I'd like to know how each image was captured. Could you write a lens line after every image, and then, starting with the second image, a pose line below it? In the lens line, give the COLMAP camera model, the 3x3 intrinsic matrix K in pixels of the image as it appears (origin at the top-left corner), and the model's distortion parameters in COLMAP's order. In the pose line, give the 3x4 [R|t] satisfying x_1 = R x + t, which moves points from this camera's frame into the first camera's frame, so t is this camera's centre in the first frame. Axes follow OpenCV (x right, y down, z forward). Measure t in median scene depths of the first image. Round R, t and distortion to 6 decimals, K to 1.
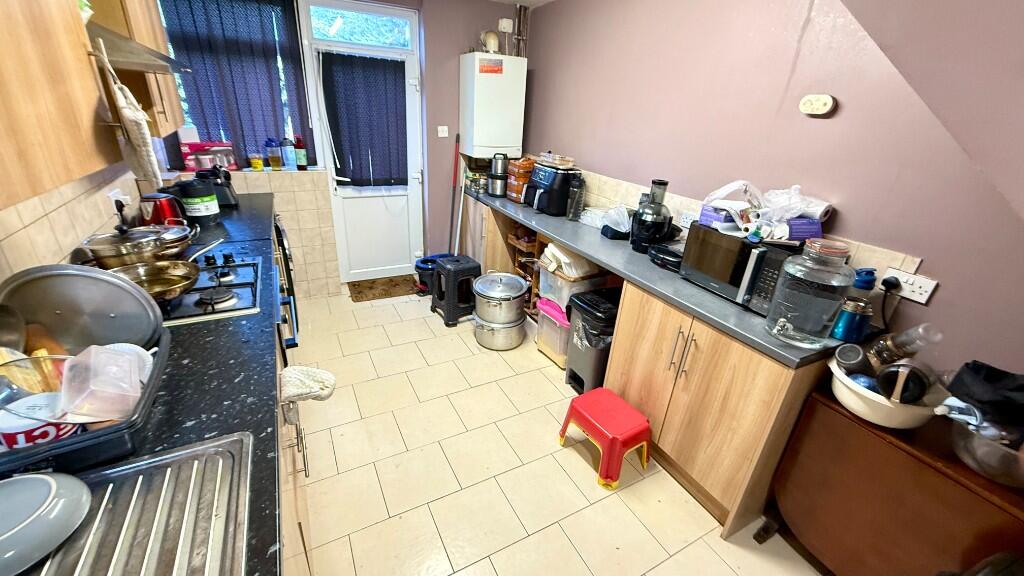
lens RADIAL K [[407.0, 0, 510.7], [0, 407.0, 286.9], [0, 0, 1]] dist [0.000119, 0.000194]
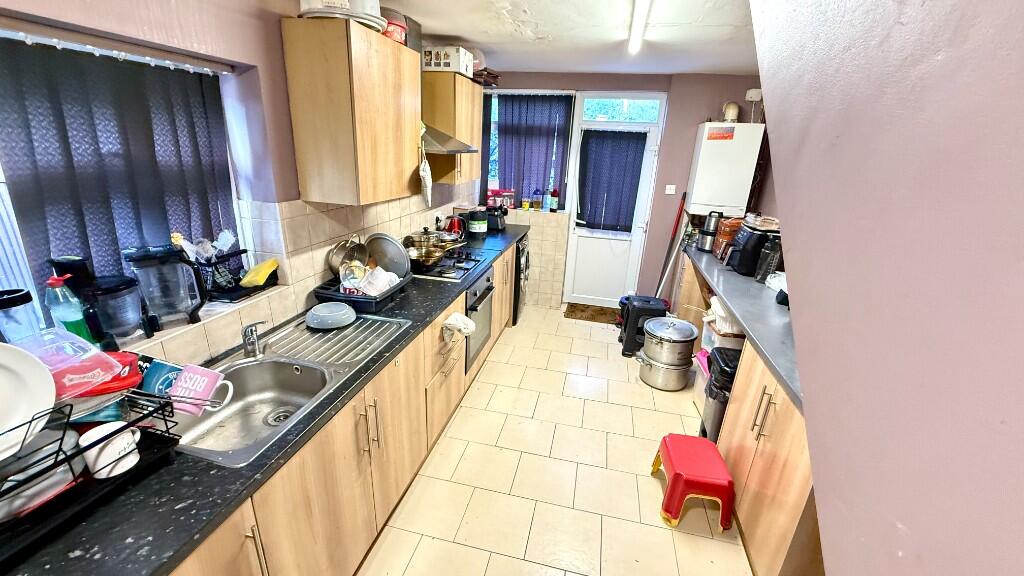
lens RADIAL K [[407.0, 0, 512.1], [0, 407.0, 287.4], [0, 0, 1]] dist [0.000119, 0.000194]
pose [[0.754343, 0.191452, -0.627943, 0.292734], [-0.269080, 0.962658, -0.029742, 0.033531], [0.598801, 0.191403, 0.777691, -0.096815]]
